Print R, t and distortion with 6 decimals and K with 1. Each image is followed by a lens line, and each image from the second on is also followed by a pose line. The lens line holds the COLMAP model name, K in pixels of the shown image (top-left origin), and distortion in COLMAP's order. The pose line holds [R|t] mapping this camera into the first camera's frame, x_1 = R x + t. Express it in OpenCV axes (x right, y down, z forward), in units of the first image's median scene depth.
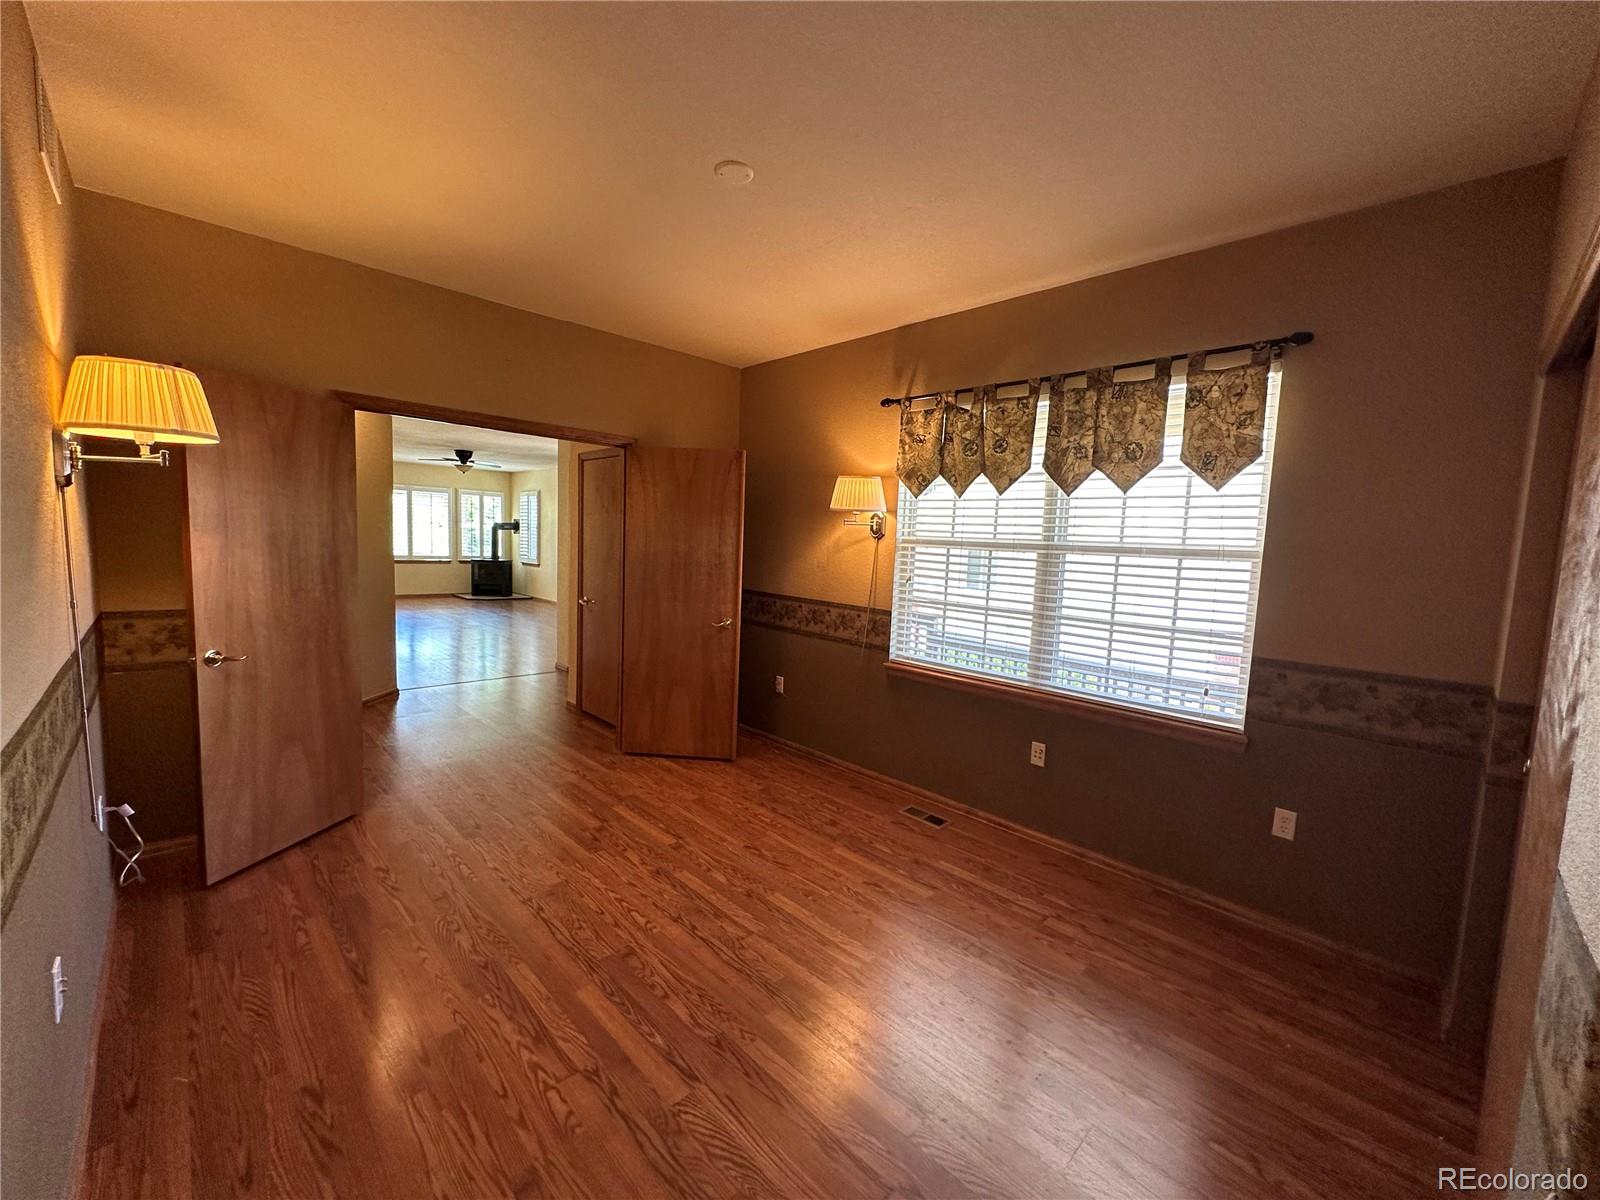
lens RADIAL K [[635.5, 0, 799.3], [0, 635.5, 603.8], [0, 0, 1]] dist [-0.001013, 0.000504]
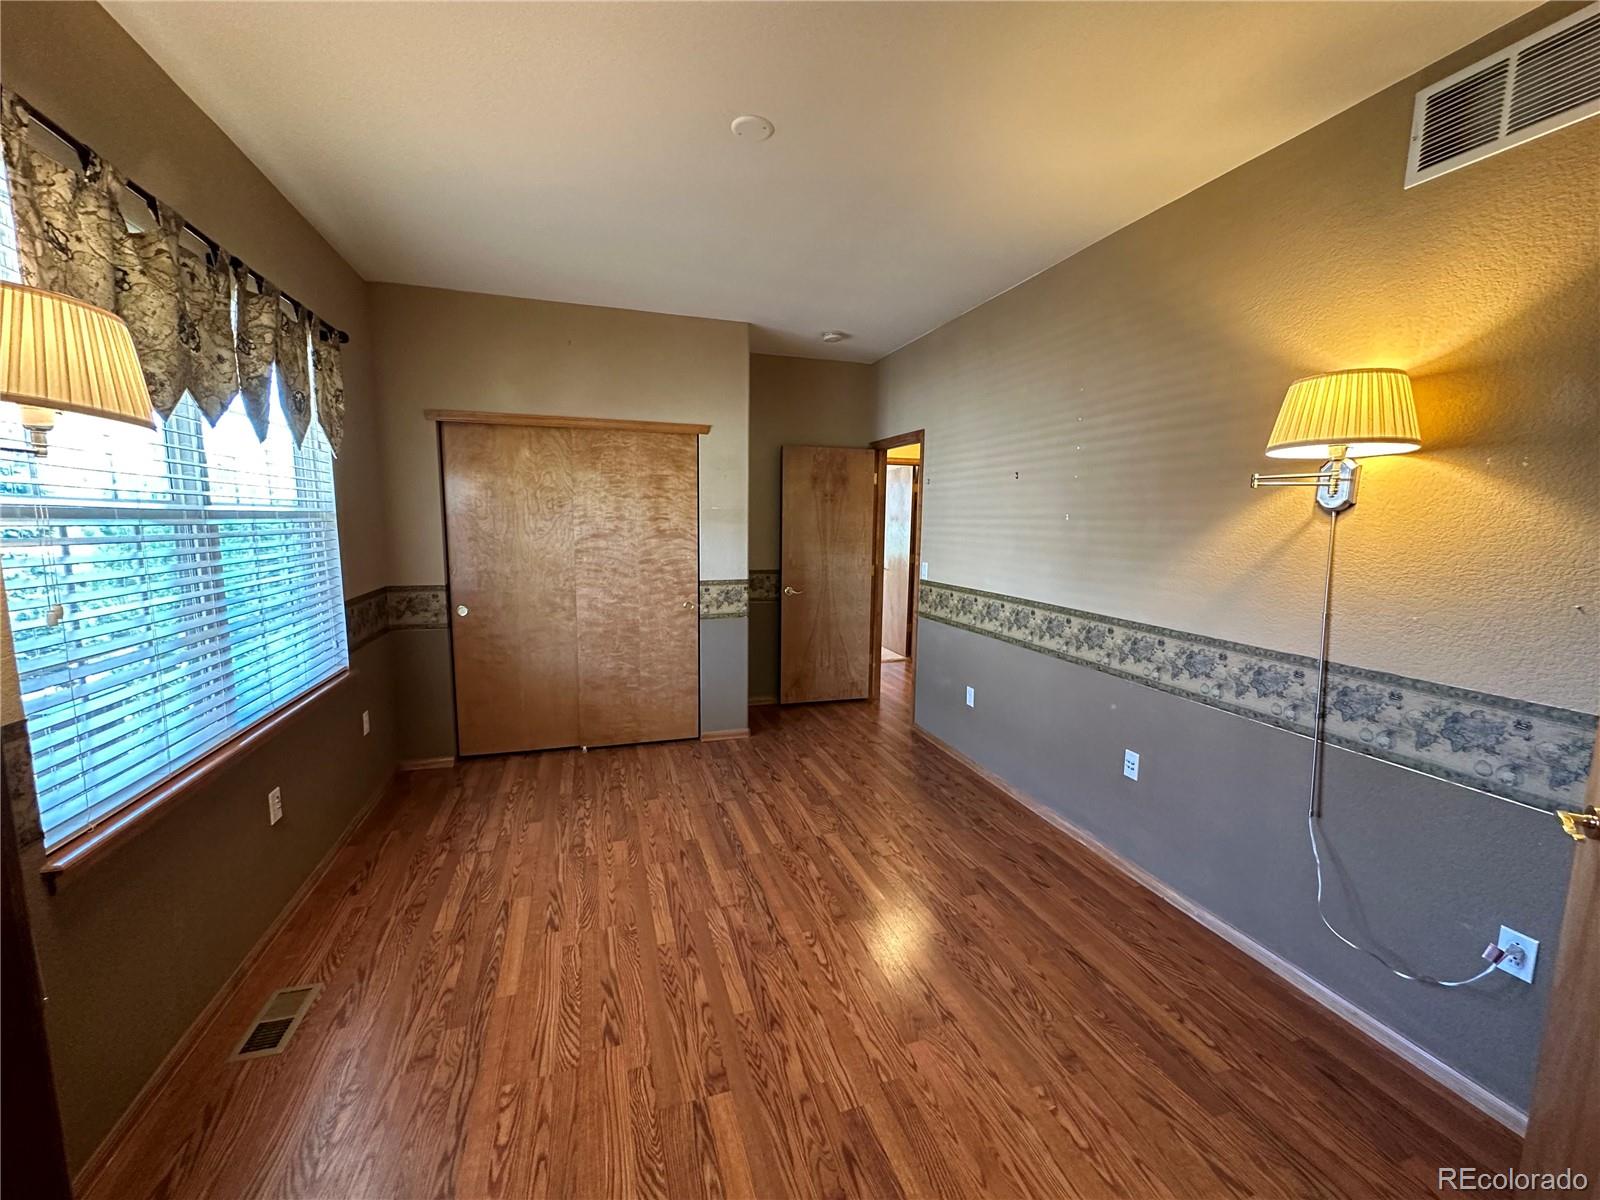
lens RADIAL K [[635.5, 0, 793.7], [0, 635.5, 595.7], [0, 0, 1]] dist [-0.001013, 0.000504]
pose [[-0.890624, -0.105174, 0.442411, -0.525118], [-0.003261, 0.974339, 0.225063, -0.188643], [-0.454729, 0.199004, -0.868112, 1.577416]]
